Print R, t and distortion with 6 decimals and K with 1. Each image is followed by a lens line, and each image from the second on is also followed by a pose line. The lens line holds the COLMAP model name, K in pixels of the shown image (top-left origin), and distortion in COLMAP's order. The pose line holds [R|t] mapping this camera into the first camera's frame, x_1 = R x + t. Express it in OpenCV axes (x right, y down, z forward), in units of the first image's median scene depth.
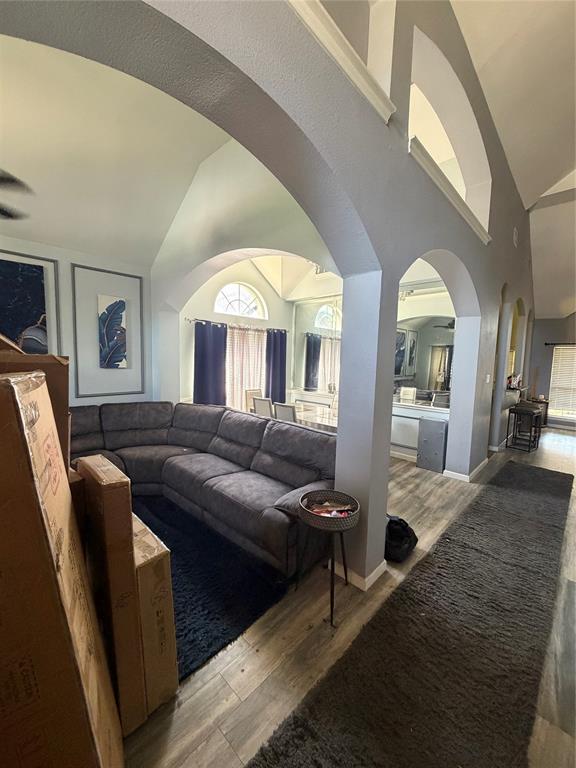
lens RADIAL K [[305.4, 0, 288.0], [0, 305.4, 384.0], [0, 0, 1]] dist [-0.000641, 0.000309]
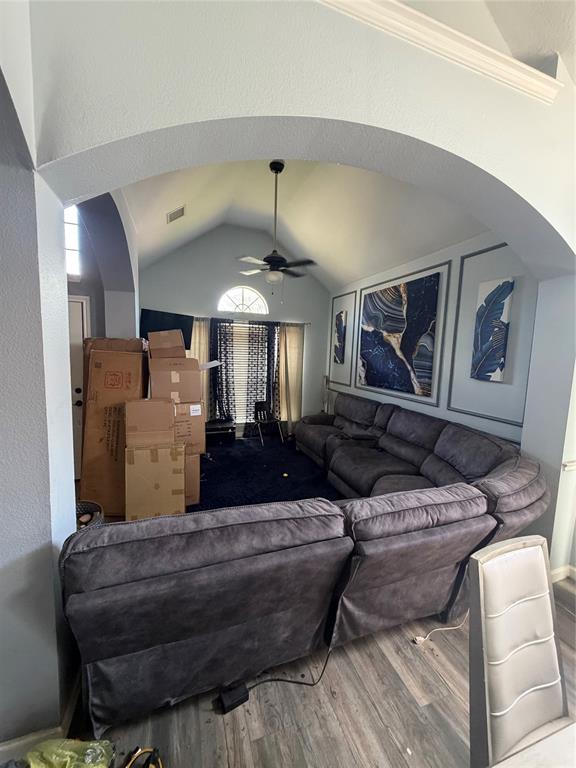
lens RADIAL K [[305.4, 0, 288.0], [0, 305.4, 384.0], [0, 0, 1]] dist [-0.000641, 0.000309]
pose [[-0.456004, 0.054334, -0.888318, 0.279884], [-0.123222, 0.984667, 0.123482, -0.075854], [0.881406, 0.165768, -0.442317, 0.912629]]
